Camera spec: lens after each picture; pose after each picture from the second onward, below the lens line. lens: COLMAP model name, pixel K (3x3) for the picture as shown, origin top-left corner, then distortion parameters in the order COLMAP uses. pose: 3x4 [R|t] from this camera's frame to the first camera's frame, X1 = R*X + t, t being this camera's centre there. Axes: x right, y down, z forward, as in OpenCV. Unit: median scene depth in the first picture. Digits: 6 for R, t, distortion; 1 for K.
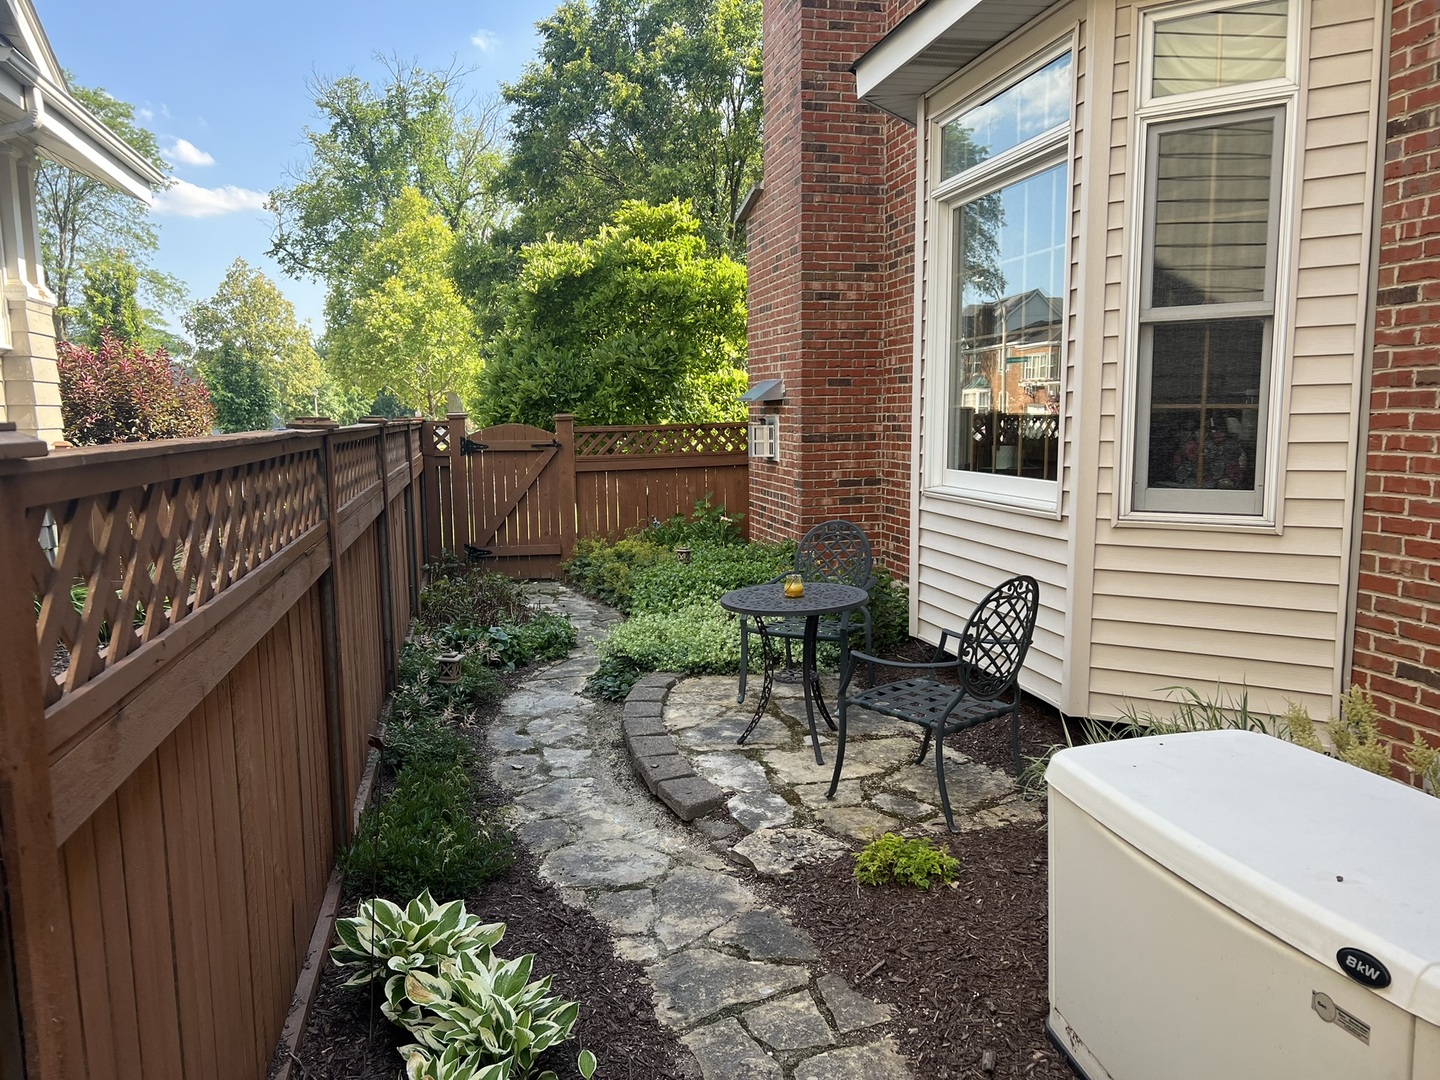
lens RADIAL K [[1027.7, 0, 720.0], [0, 1027.7, 540.0], [0, 0, 1]] dist [-0.002108, -0.000239]
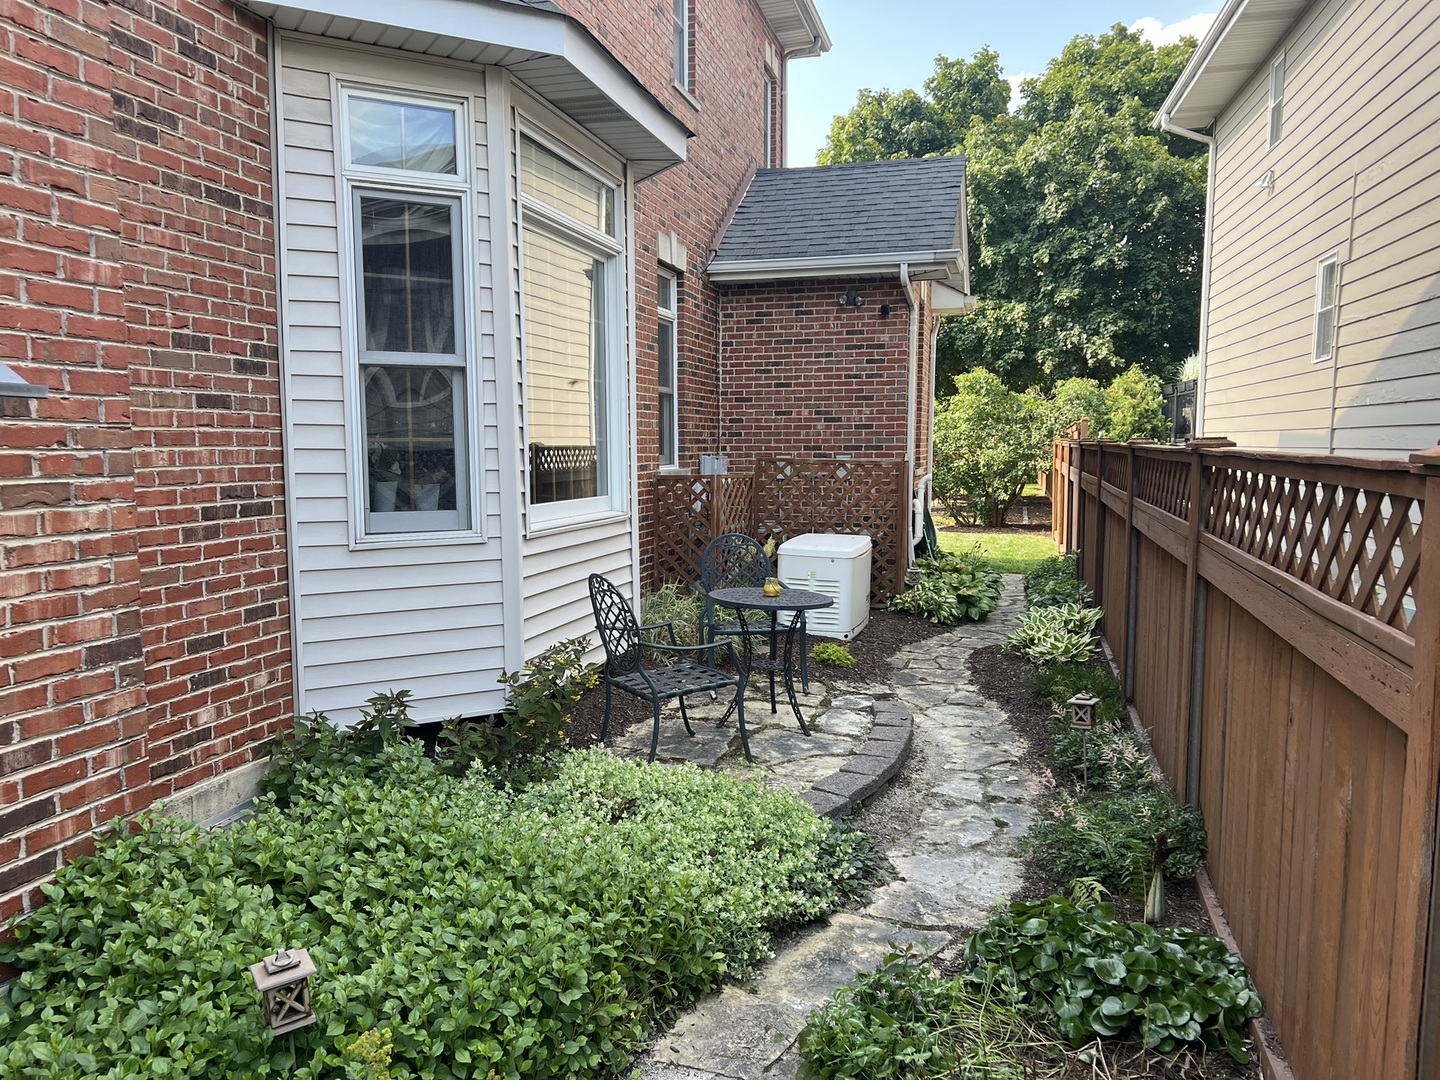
lens RADIAL K [[1027.7, 0, 720.0], [0, 1027.7, 540.0], [0, 0, 1]] dist [-0.002108, -0.000239]
pose [[-0.871549, -0.048214, 0.487933, -0.421119], [0.060028, 0.977174, 0.203781, -0.234737], [-0.486621, 0.206895, -0.848761, 1.915960]]
